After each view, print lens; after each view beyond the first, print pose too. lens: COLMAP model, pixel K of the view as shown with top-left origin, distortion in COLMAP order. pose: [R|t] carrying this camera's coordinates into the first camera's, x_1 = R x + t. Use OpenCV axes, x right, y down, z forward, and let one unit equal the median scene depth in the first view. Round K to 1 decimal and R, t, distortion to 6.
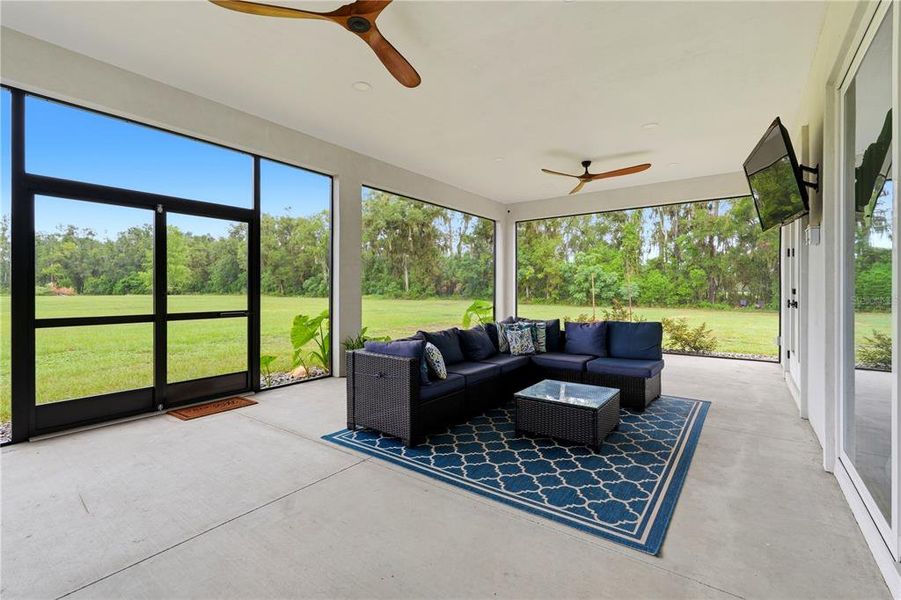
lens RADIAL K [[399.1, 0, 450.5], [0, 399.1, 300.0], [0, 0, 1]] dist [-0.002815, -0.000296]
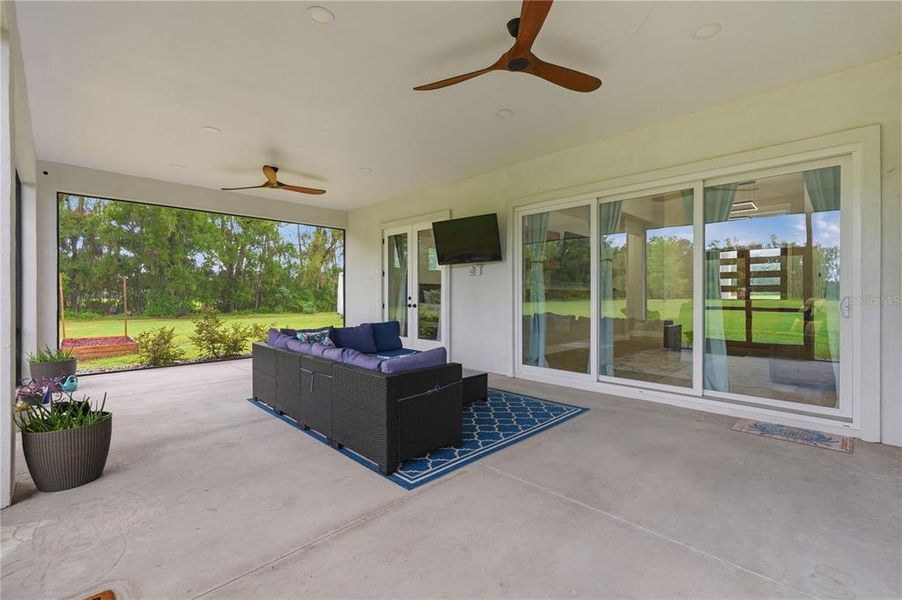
lens RADIAL K [[399.5, 0, 451.0], [0, 399.5, 300.0], [0, 0, 1]] dist [-0.002815, -0.000296]
pose [[0.146848, -0.007998, 0.989127, -1.198406], [0.027192, 0.999622, 0.004046, -0.023144], [-0.988785, 0.026302, 0.147010, 0.895736]]
